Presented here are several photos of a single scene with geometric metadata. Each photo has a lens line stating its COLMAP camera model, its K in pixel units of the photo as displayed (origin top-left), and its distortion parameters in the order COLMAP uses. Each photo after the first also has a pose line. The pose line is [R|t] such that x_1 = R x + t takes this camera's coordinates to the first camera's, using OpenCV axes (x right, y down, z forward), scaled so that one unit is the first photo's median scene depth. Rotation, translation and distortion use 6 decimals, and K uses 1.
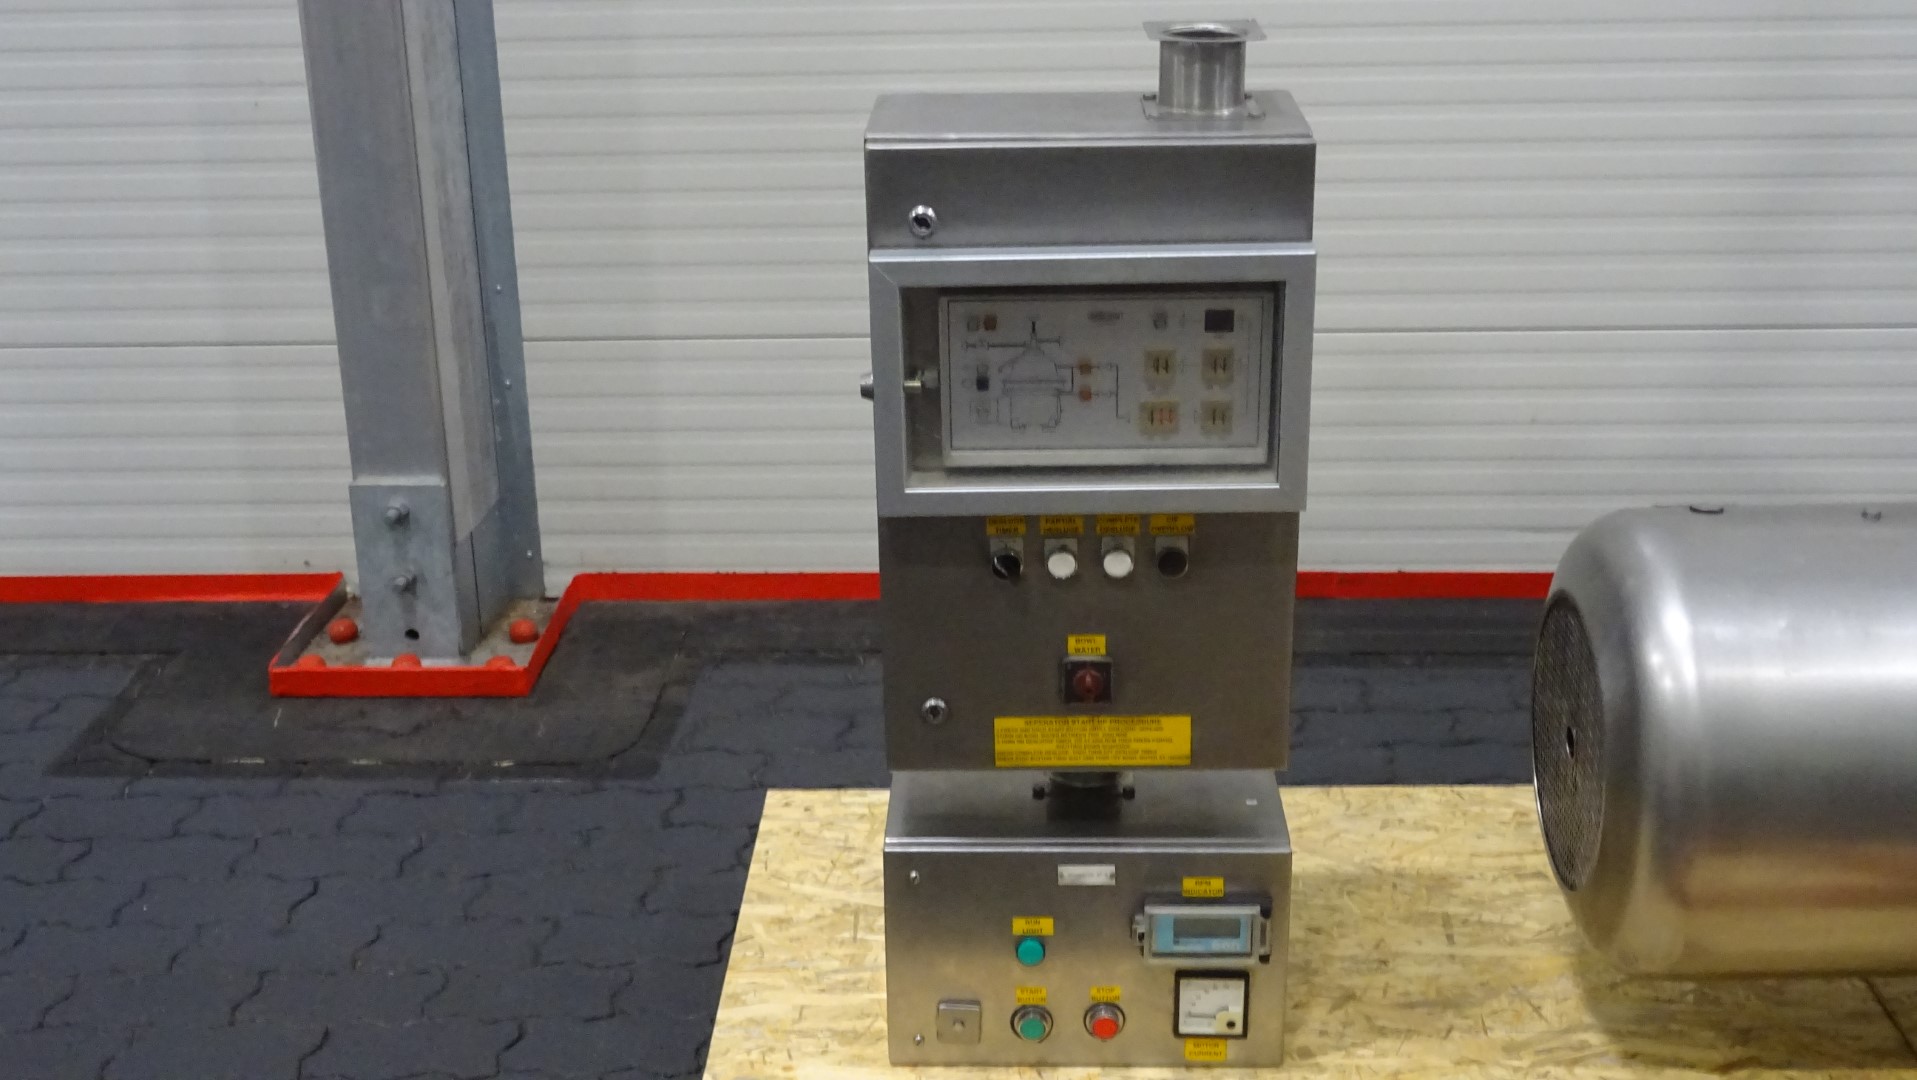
lens RADIAL K [[2274.4, 0, 995.6], [0, 2274.4, 616.0], [0, 0, 1]] dist [0.007676, -0.012121]
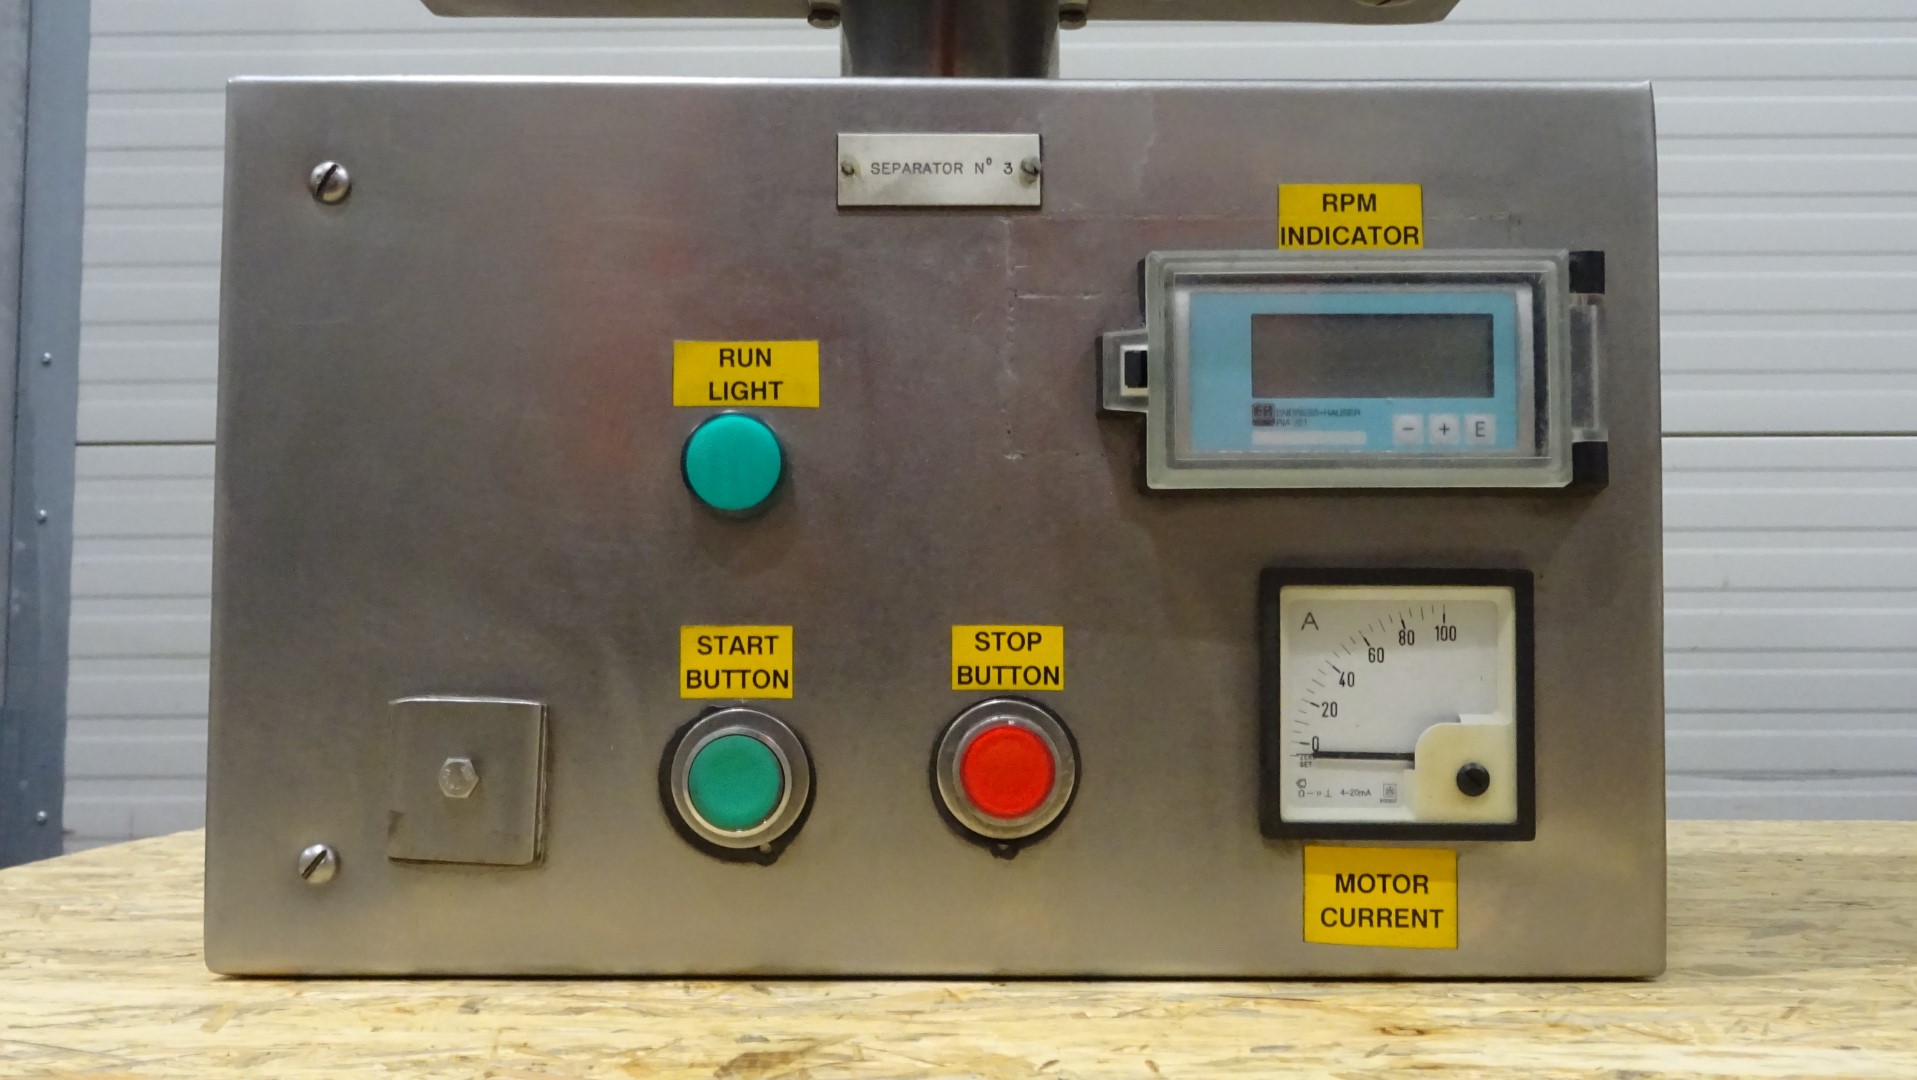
lens RADIAL K [[2352.5, 0, 958.5], [0, 2352.5, 540.0], [0, 0, 1]] dist [0.002331, -0.039660]
pose [[0.999910, 0.012653, 0.004506, 0.041655], [-0.009562, 0.906192, -0.422759, 0.280102], [-0.009433, 0.422678, 0.906231, 0.754151]]
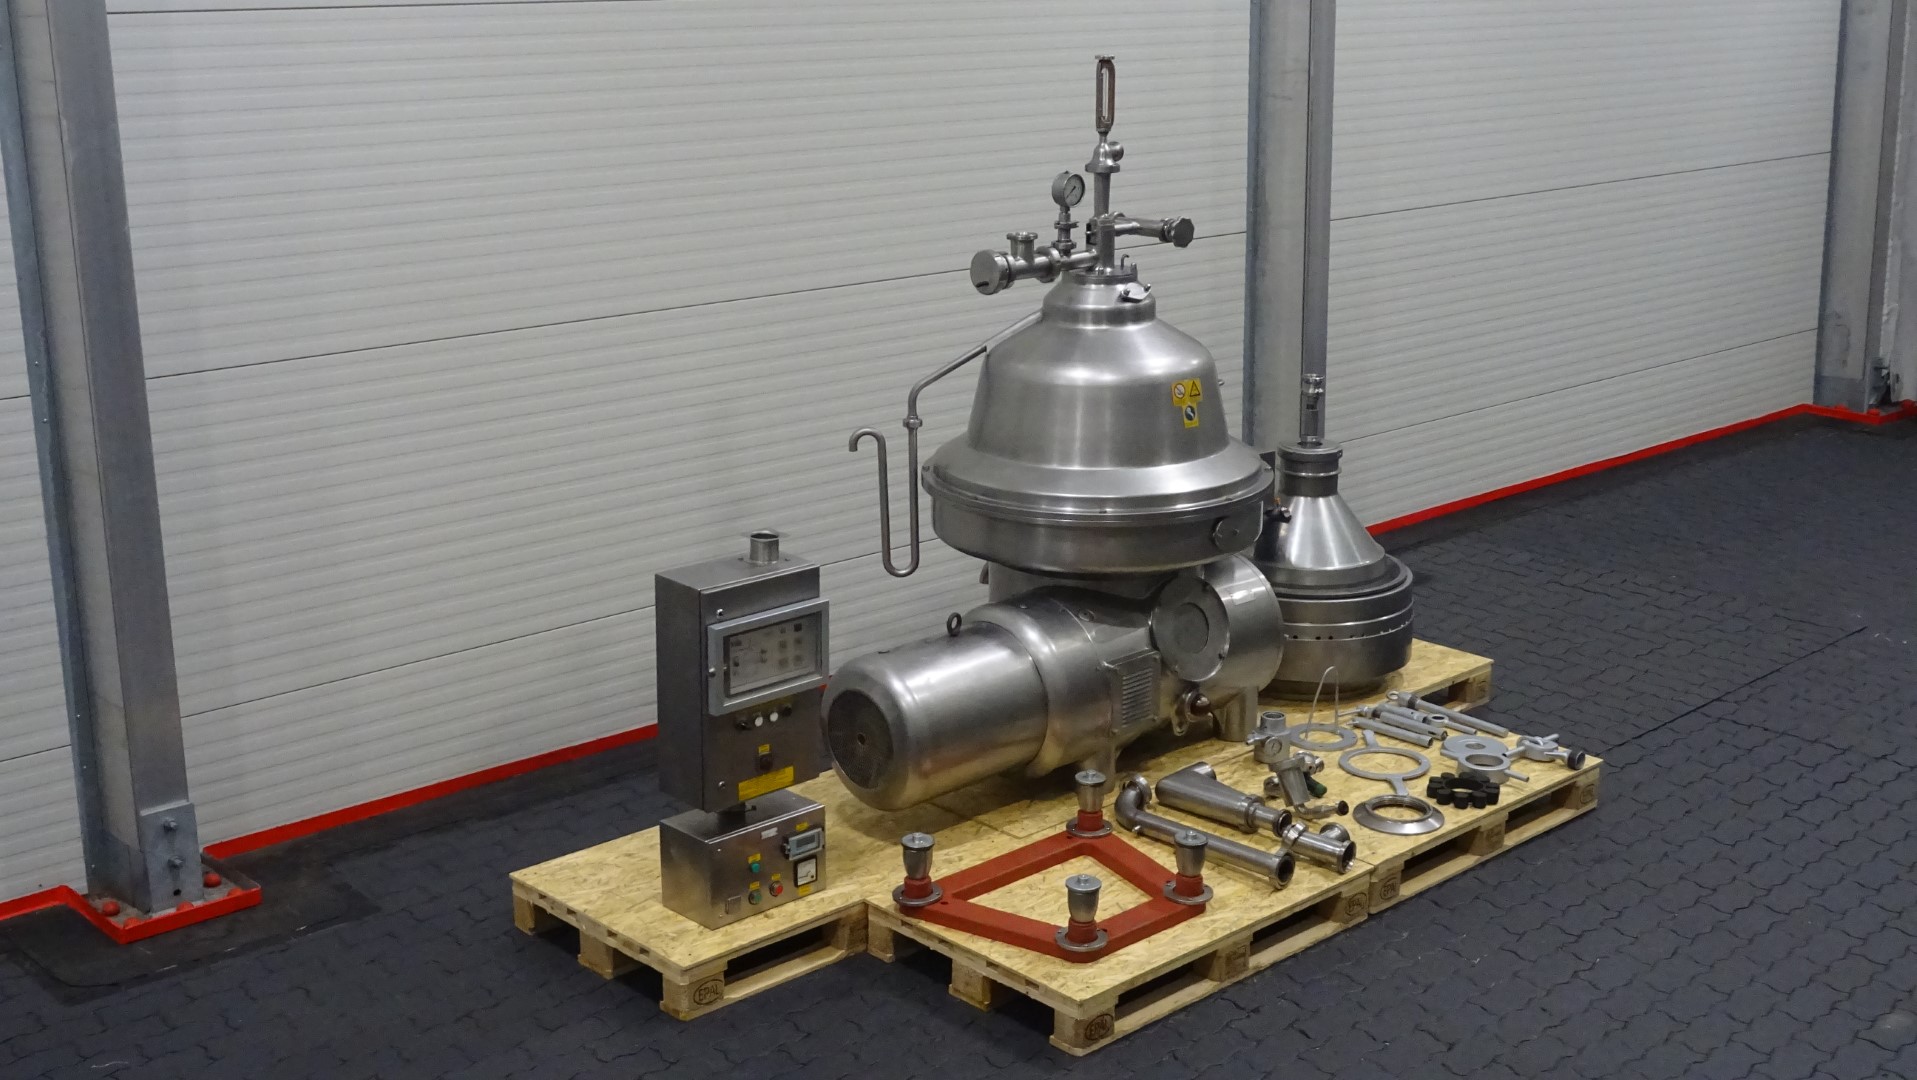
lens RADIAL K [[2201.2, 0, 961.7], [0, 2201.2, 590.8], [0, 0, 1]] dist [-0.013389, -0.007811]
pose [[0.720174, -0.178061, 0.670554, -1.525051], [0.246810, 0.969033, -0.007753, -0.092074], [-0.648409, 0.171083, 0.741820, -1.174739]]
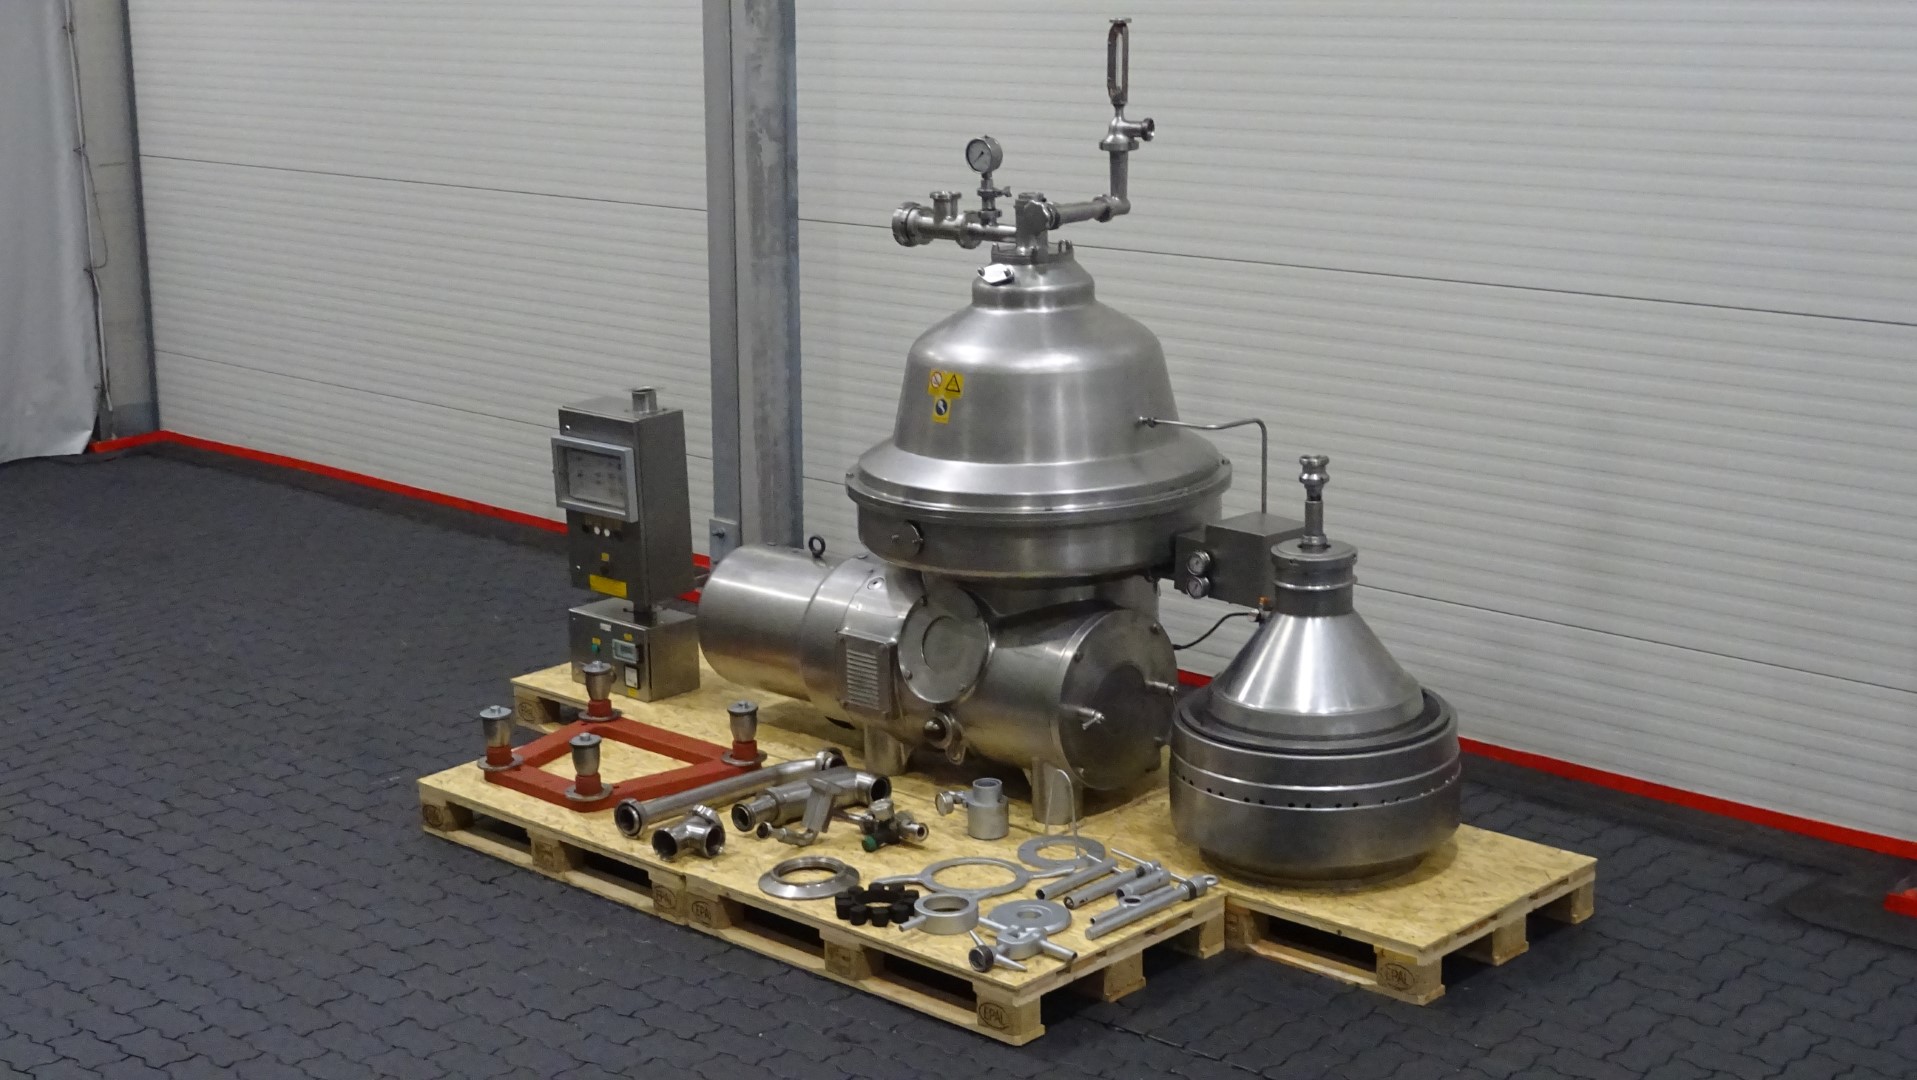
lens RADIAL K [[2700.5, 0, 958.5], [0, 2700.5, 540.0], [0, 0, 1]] dist [0.001210, -0.019328]
pose [[0.725137, 0.156534, -0.670576, 3.080674], [-0.241289, 0.969839, -0.034529, 0.001322], [0.644946, 0.186841, 0.741036, -1.650894]]
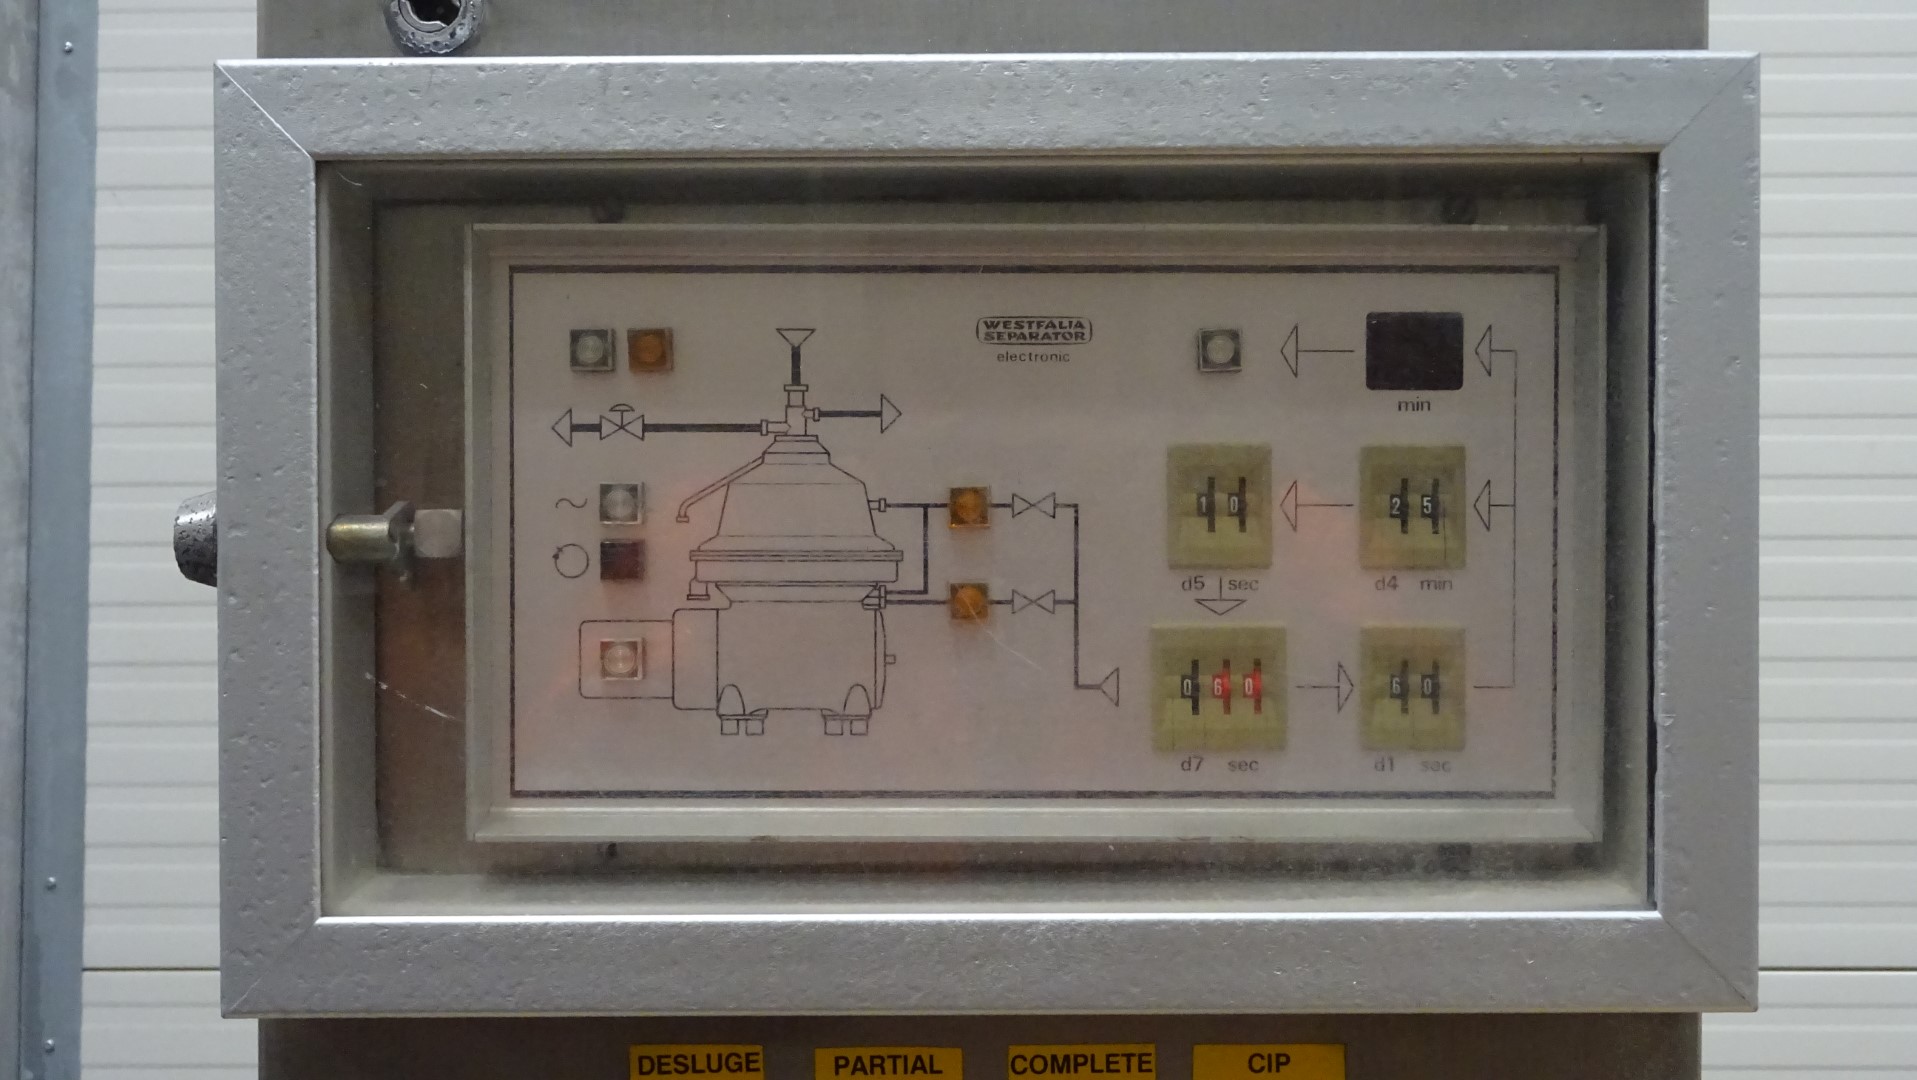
lens RADIAL K [[2352.5, 0, 958.5], [0, 2352.5, 540.0], [0, 0, 1]] dist [0.002331, -0.039660]
pose [[0.999883, 0.015287, -0.000553, 0.035225], [-0.014346, 0.924500, -0.380911, 0.010612], [-0.005312, 0.380875, 0.924611, 0.658220]]
